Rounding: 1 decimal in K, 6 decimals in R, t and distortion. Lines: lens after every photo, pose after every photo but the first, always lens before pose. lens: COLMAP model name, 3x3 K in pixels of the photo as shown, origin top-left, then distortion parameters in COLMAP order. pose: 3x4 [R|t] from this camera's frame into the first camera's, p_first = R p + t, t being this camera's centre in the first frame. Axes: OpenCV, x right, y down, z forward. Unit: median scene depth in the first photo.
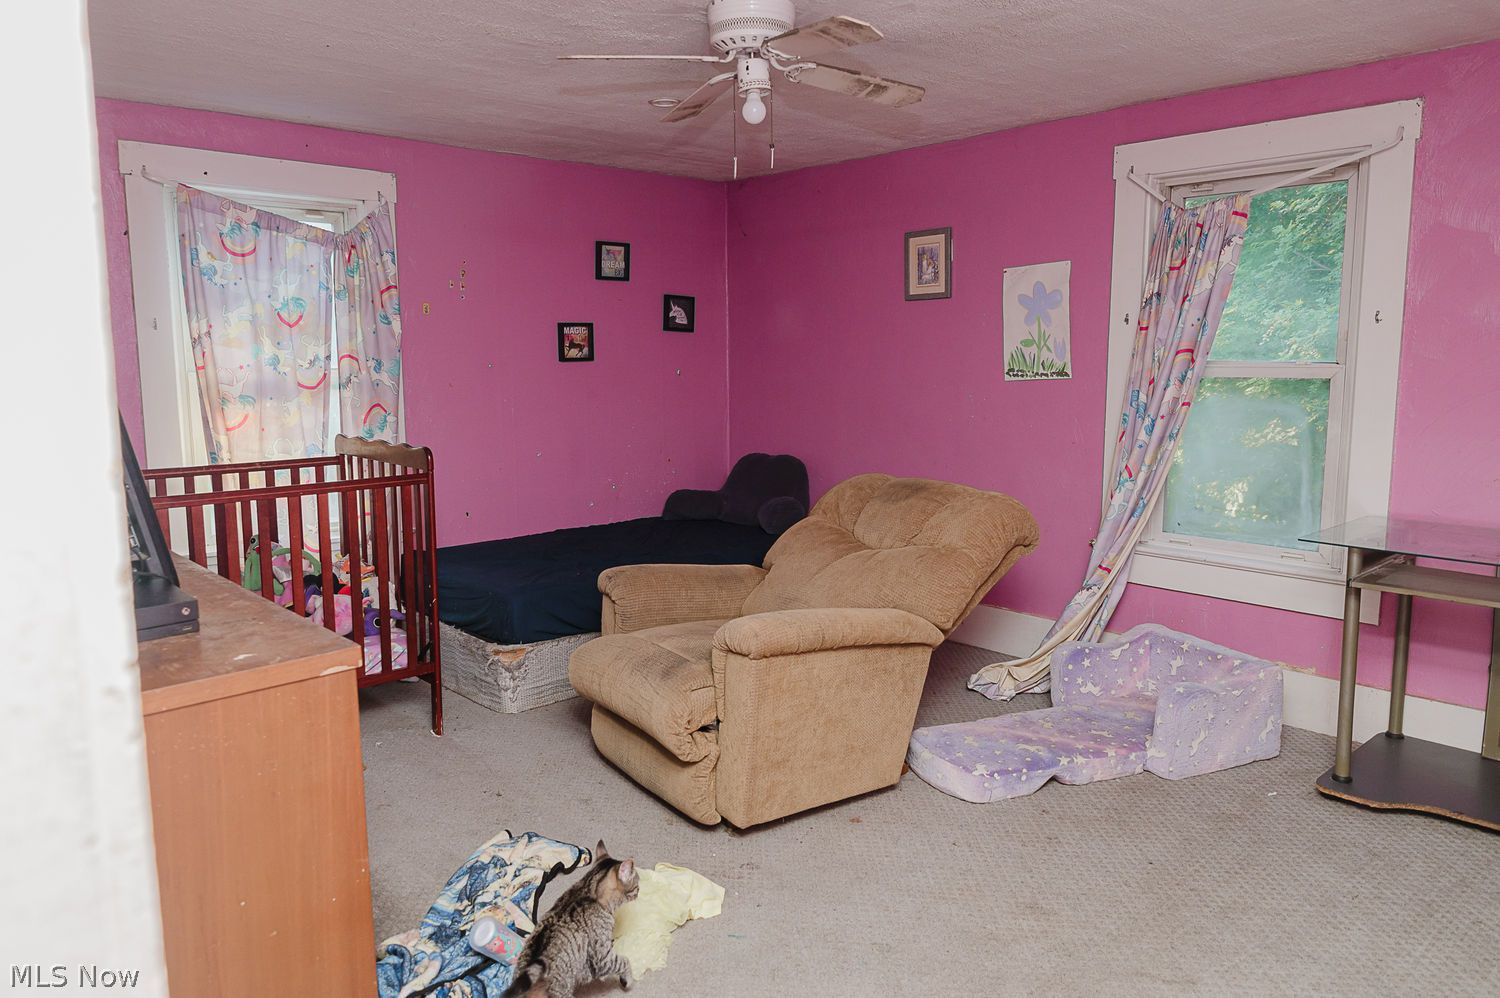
lens RADIAL K [[1008.9, 0, 750.0], [0, 1008.9, 499.0], [0, 0, 1]] dist [-0.009386, 0.000915]
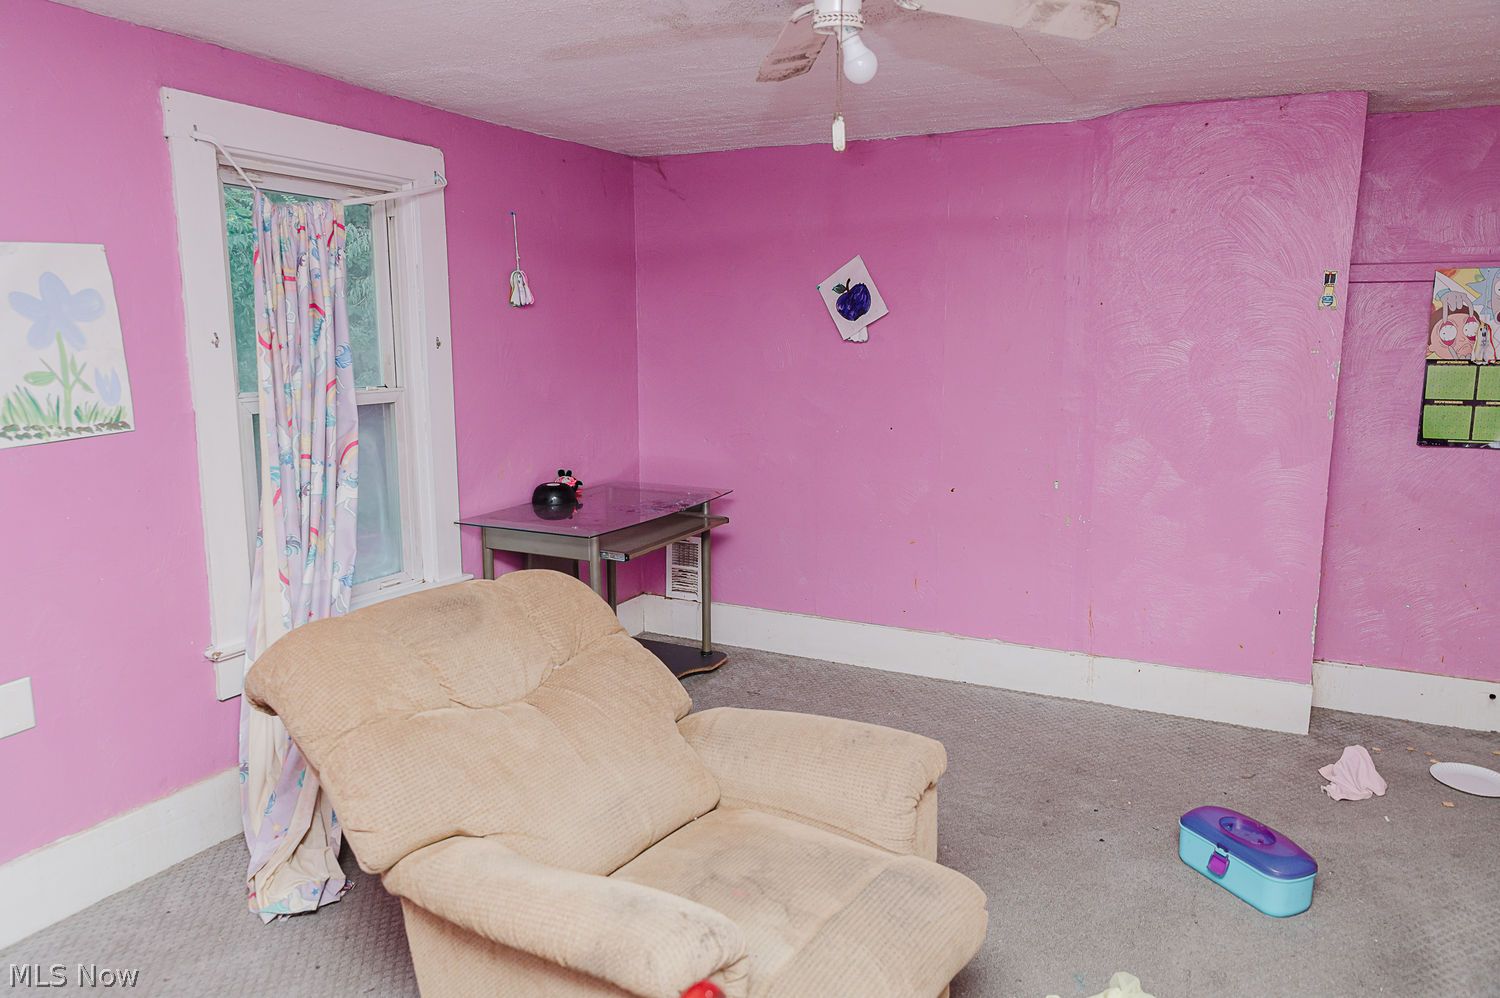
lens RADIAL K [[1008.9, 0, 750.0], [0, 1008.9, 499.0], [0, 0, 1]] dist [-0.009386, 0.000915]
pose [[-0.370948, -0.146070, 0.917094, -0.413315], [0.138981, 0.967698, 0.210345, -0.154781], [-0.918195, 0.205486, -0.338665, 0.850283]]
